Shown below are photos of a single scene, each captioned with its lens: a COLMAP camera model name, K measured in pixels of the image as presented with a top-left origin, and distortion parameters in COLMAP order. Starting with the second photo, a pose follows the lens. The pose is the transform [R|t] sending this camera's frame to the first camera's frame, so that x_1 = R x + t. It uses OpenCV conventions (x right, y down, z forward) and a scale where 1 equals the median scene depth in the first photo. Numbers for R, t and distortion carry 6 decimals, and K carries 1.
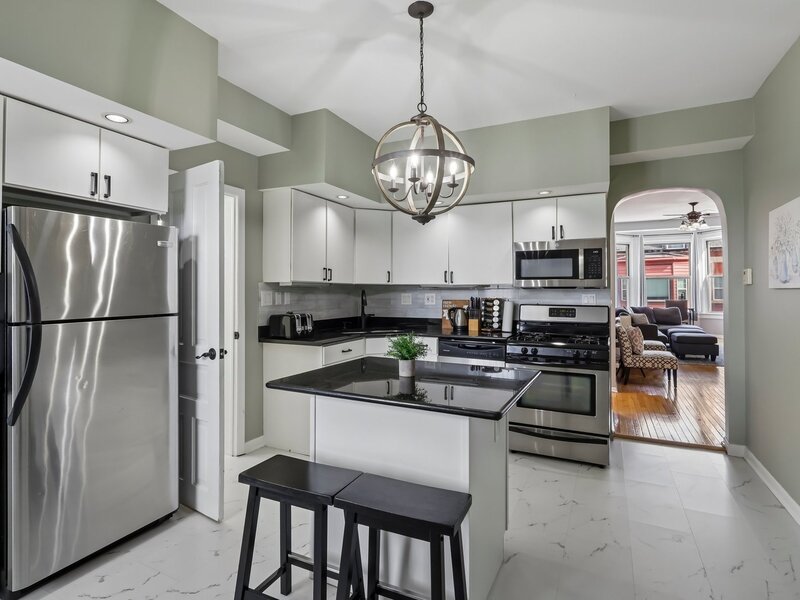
lens RADIAL K [[422.1, 0, 402.7], [0, 422.1, 291.6], [0, 0, 1]] dist [-0.003780, -0.000045]
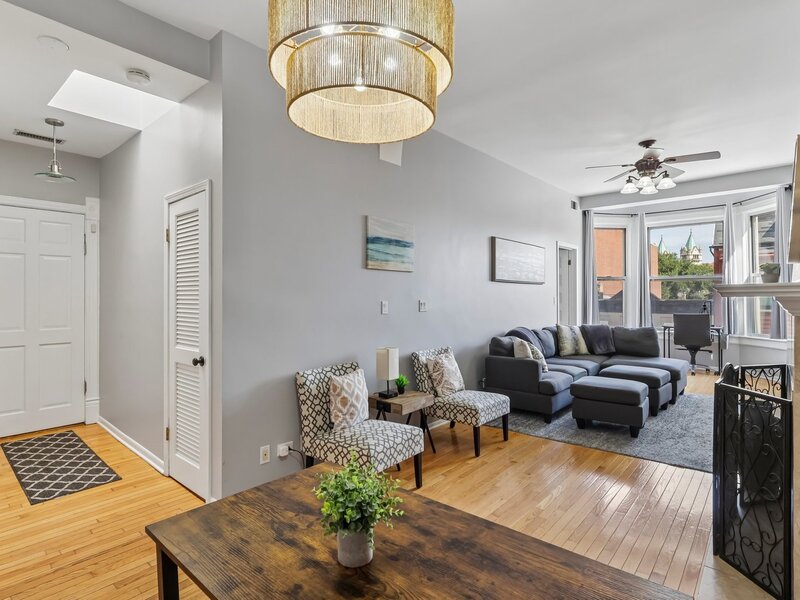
lens RADIAL K [[422.1, 0, 398.5], [0, 422.1, 296.5], [0, 0, 1]] dist [-0.003780, -0.000045]
pose [[0.963593, 0.001451, -0.267371, 0.398572], [-0.001360, 0.999999, 0.000523, -0.005298], [0.267371, -0.000141, 0.963594, 0.287900]]
